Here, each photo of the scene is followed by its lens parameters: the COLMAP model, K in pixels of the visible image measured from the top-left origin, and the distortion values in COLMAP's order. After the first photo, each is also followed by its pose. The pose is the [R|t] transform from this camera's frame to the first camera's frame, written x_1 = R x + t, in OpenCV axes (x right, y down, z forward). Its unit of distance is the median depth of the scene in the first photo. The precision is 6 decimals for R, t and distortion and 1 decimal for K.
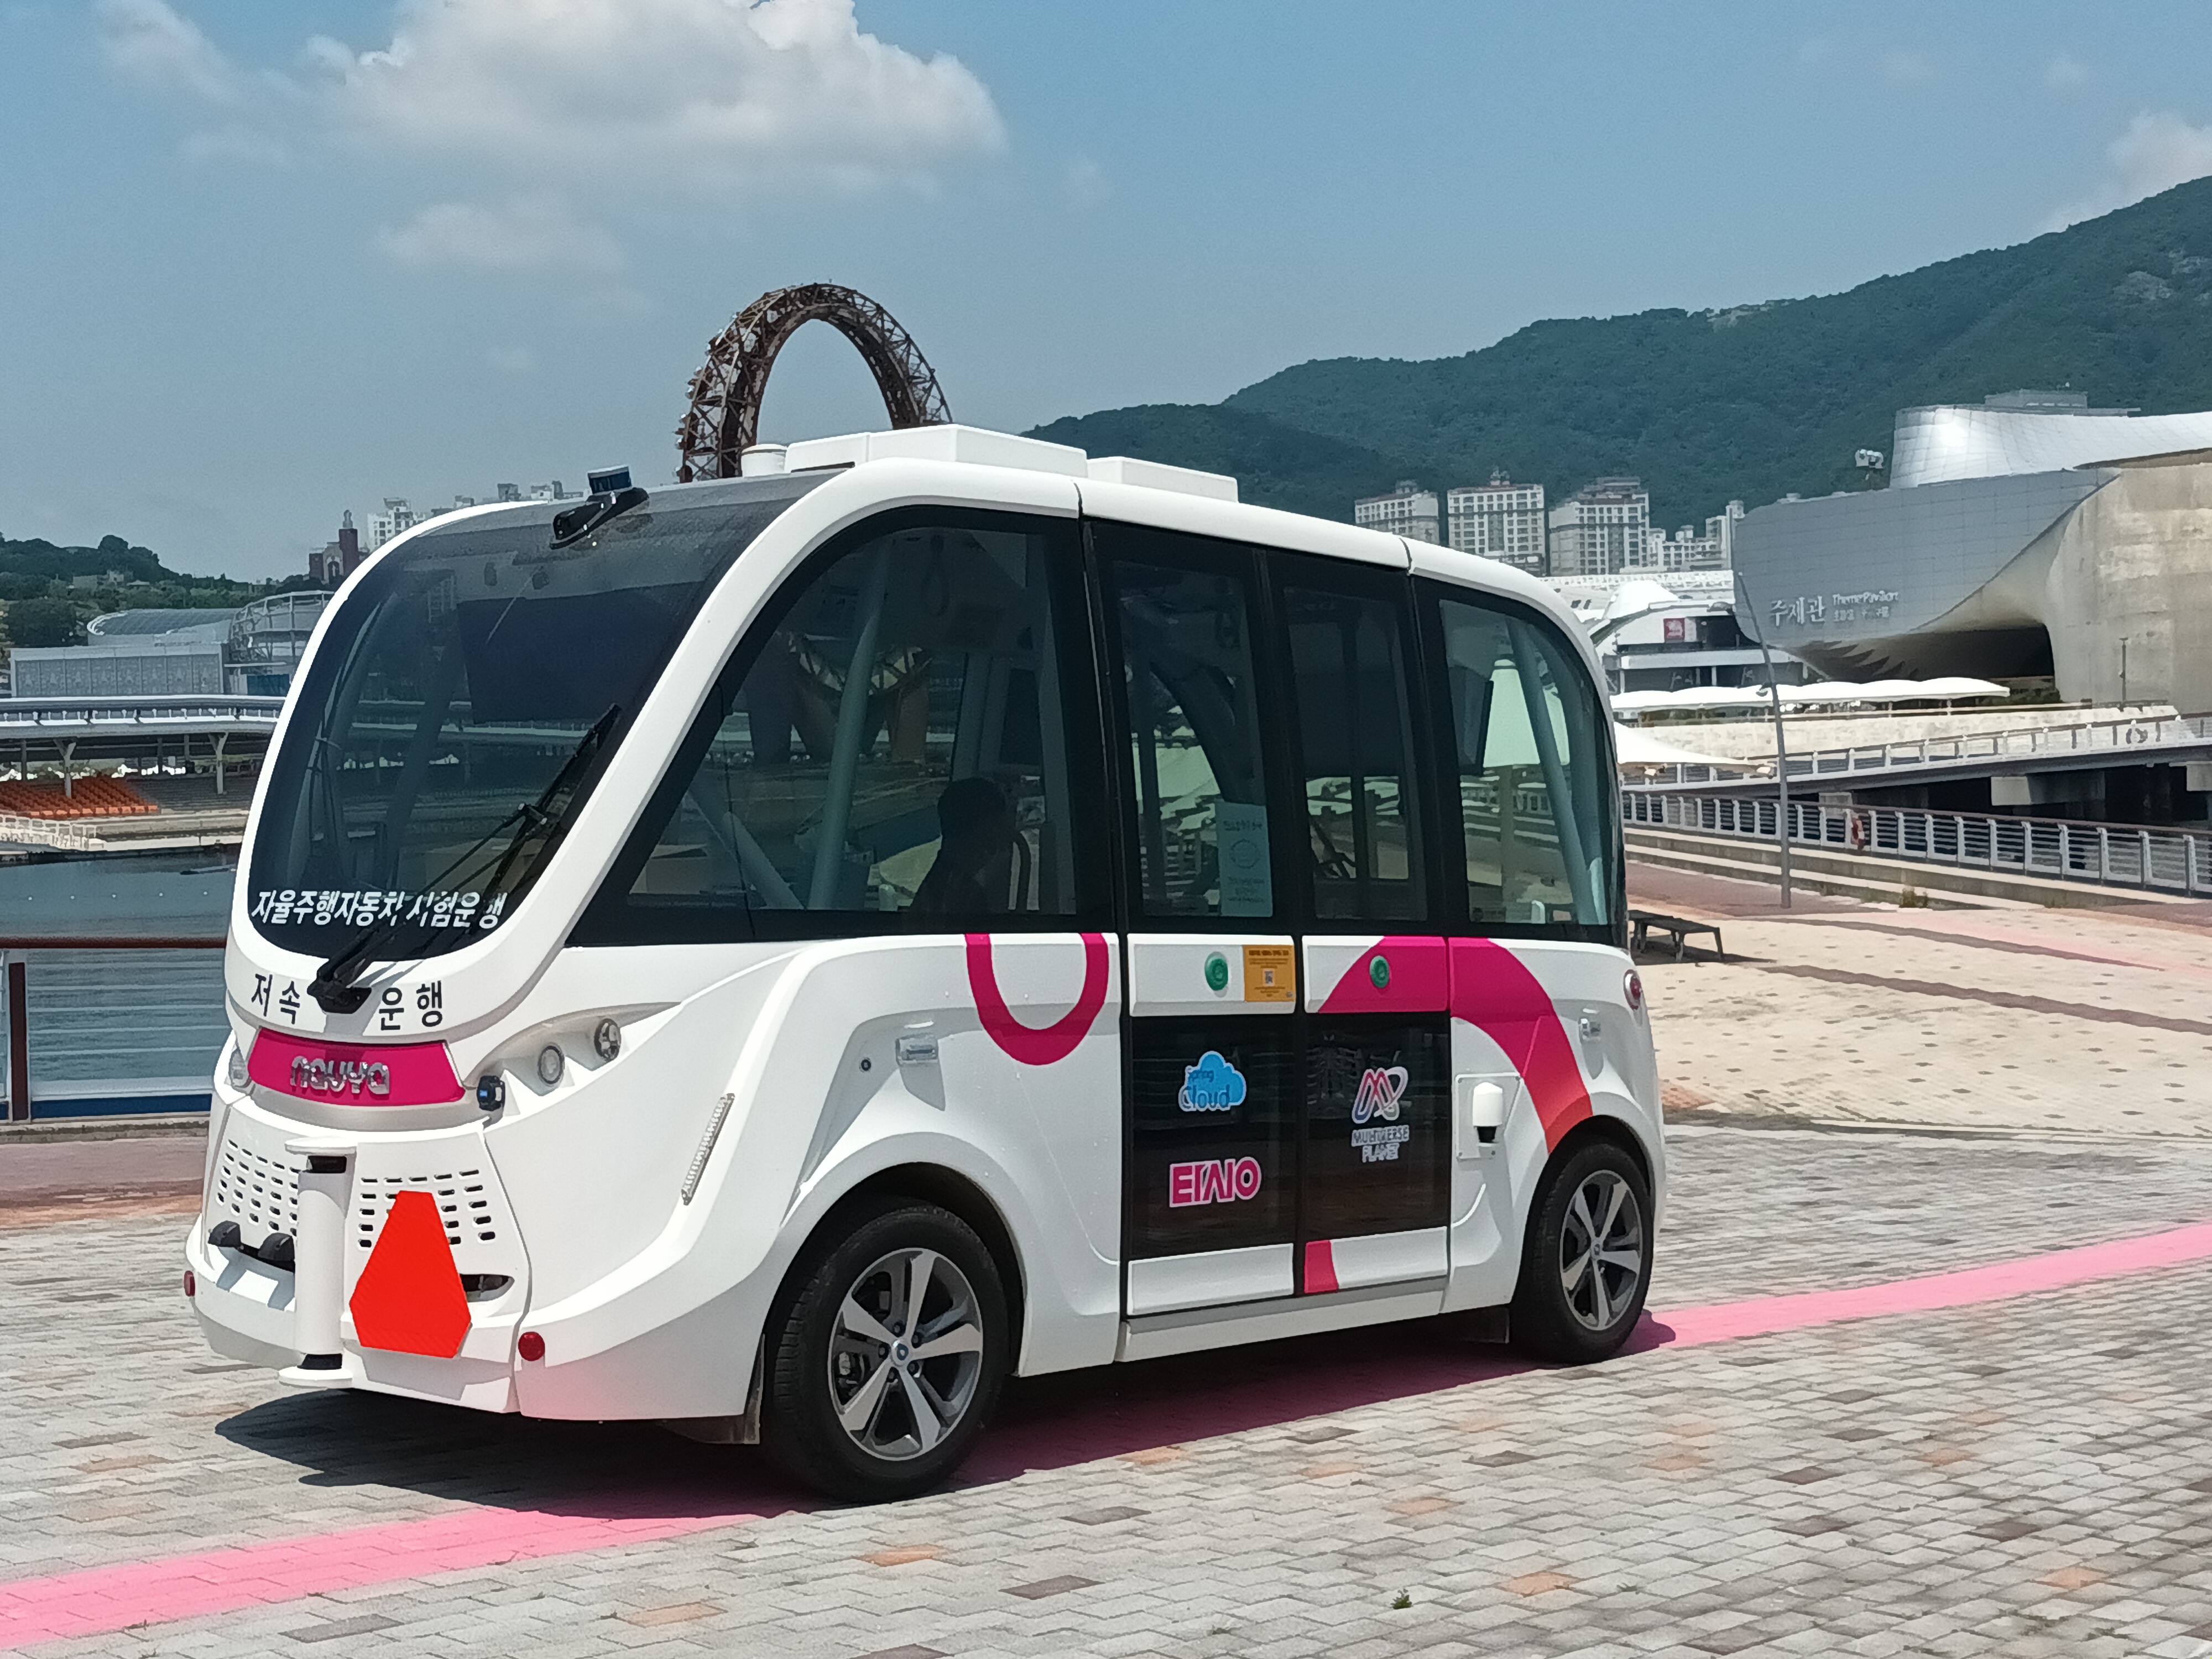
lens RADIAL K [[2925.0, 0, 1103.8], [0, 2925.0, 795.9], [0, 0, 1]] dist [0.162533, -0.674857]
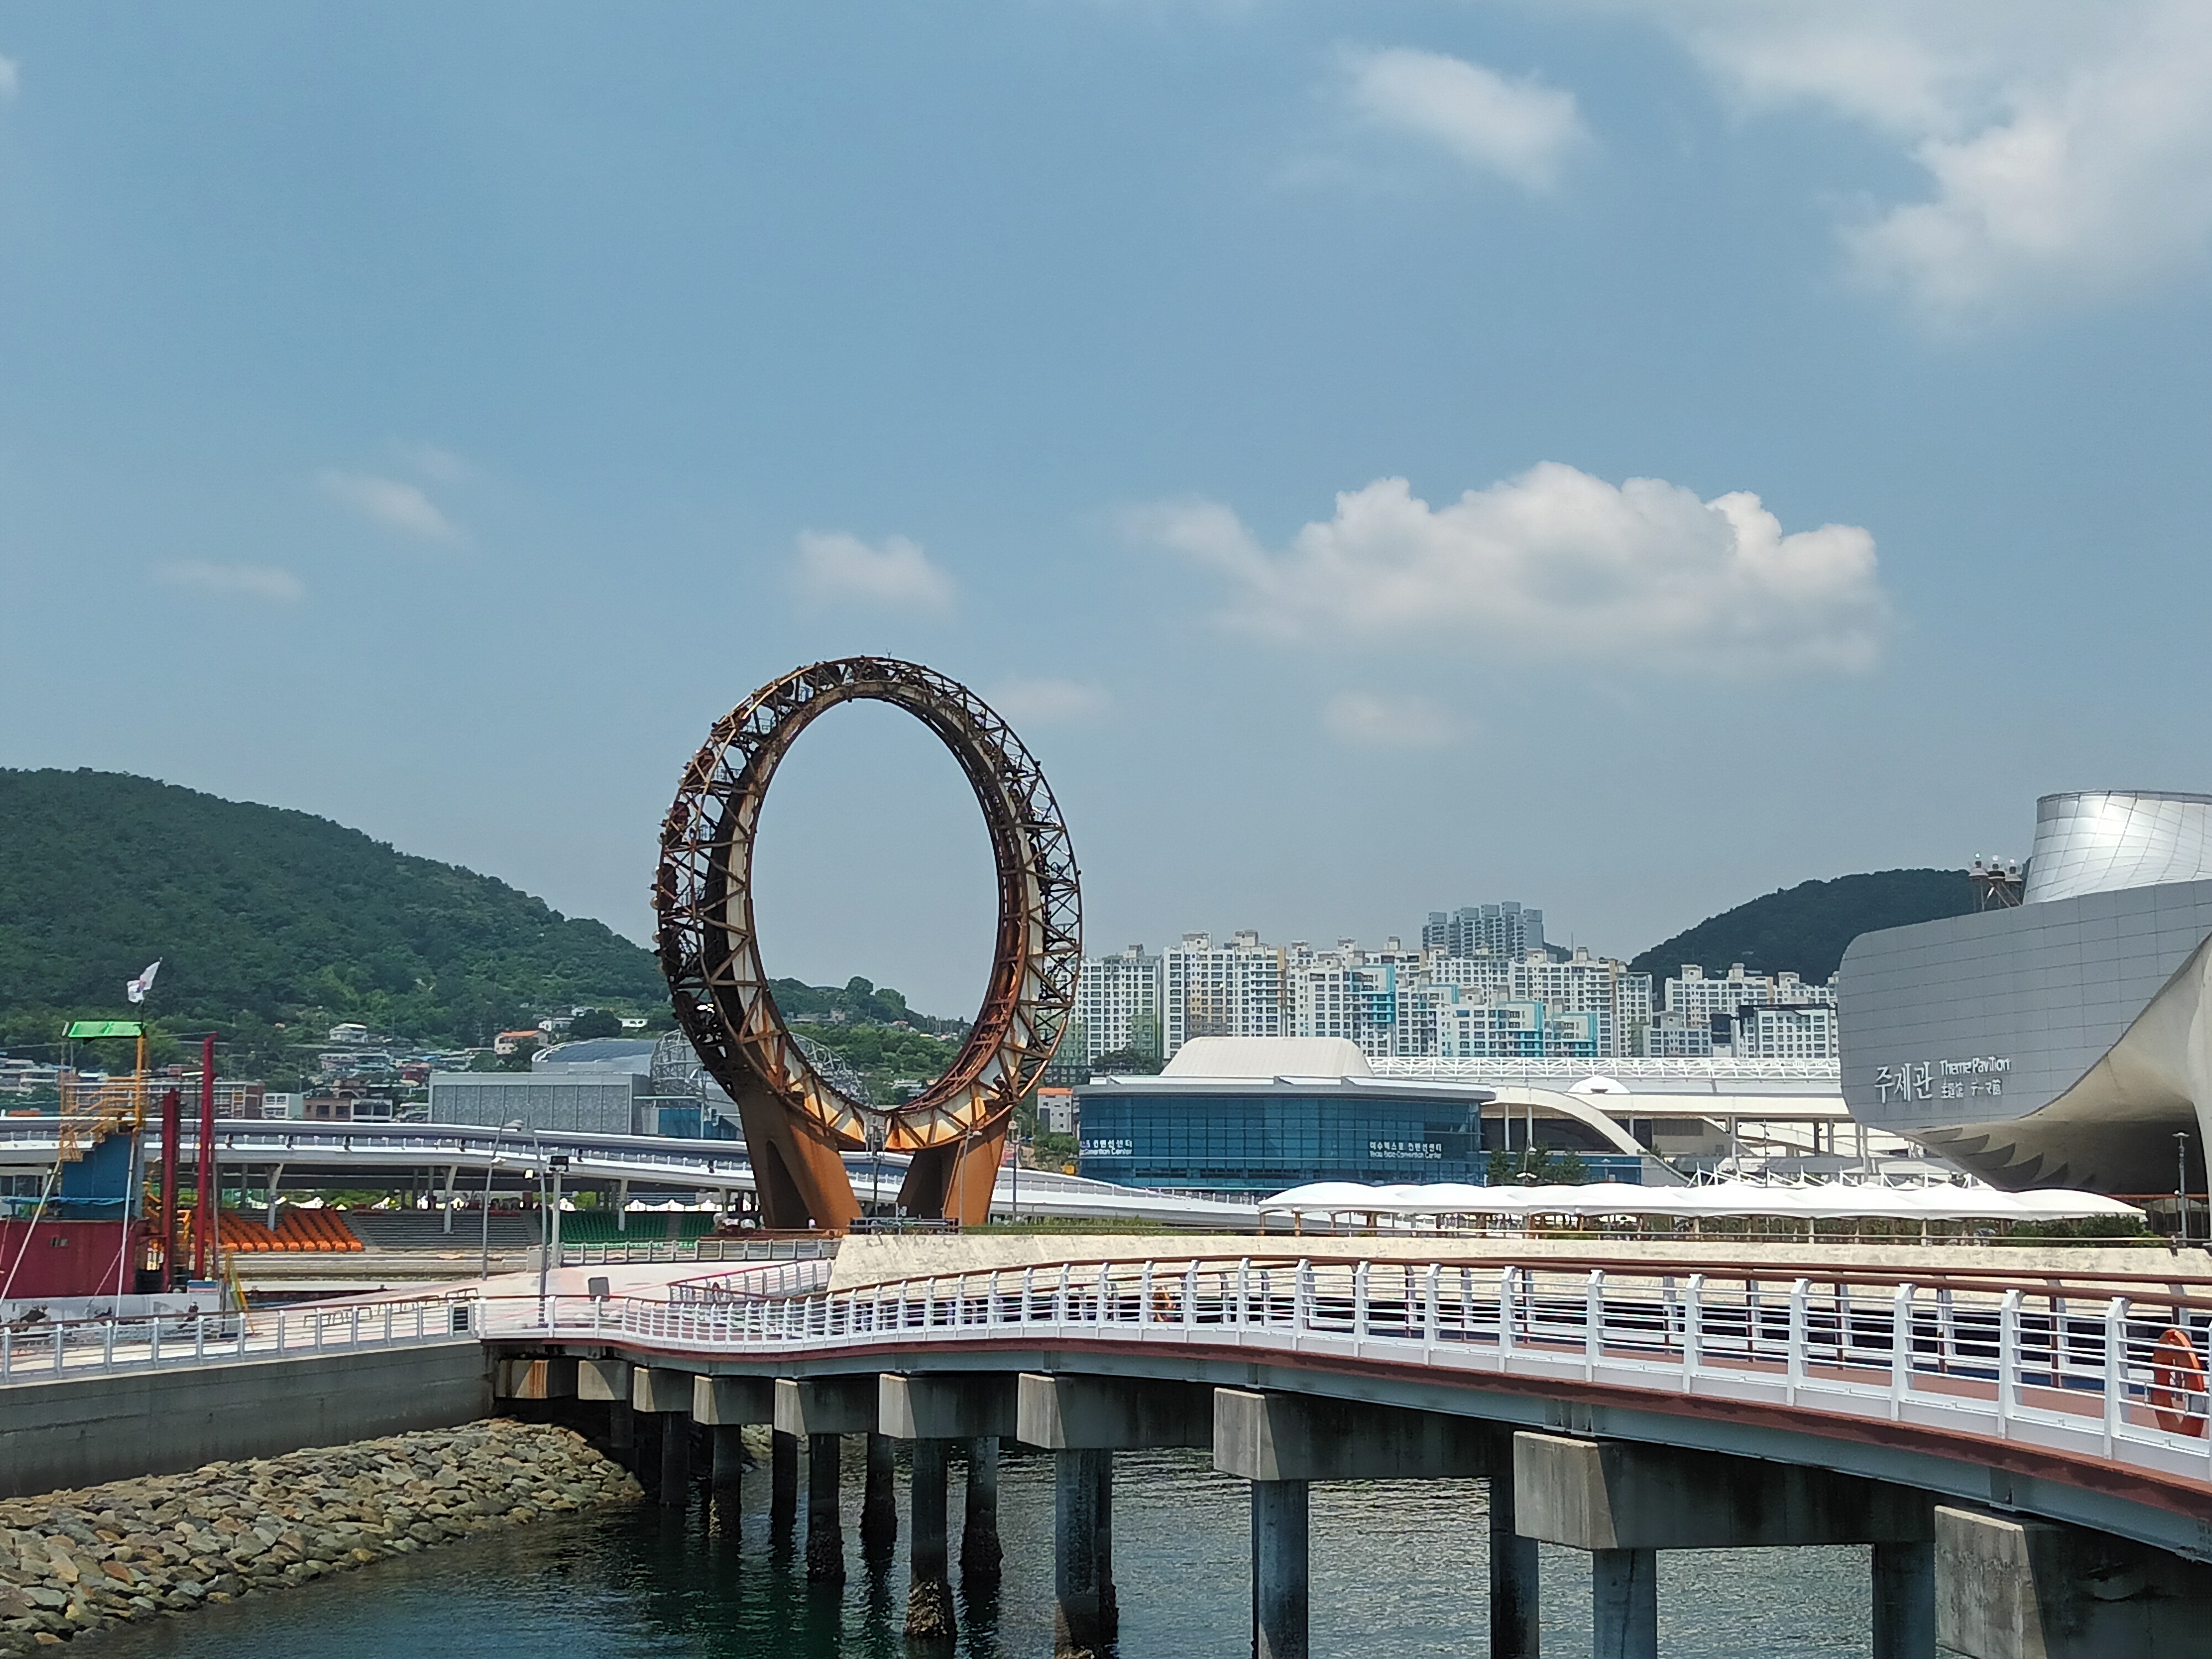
lens RADIAL K [[2925.0, 0, 1103.8], [0, 2925.0, 795.9], [0, 0, 1]] dist [0.162533, -0.674857]
pose [[0.963014, 0.011695, -0.269198, 0.202121], [-0.053693, 0.987351, -0.149182, -0.013126], [0.264049, 0.158118, 0.951461, 0.232376]]
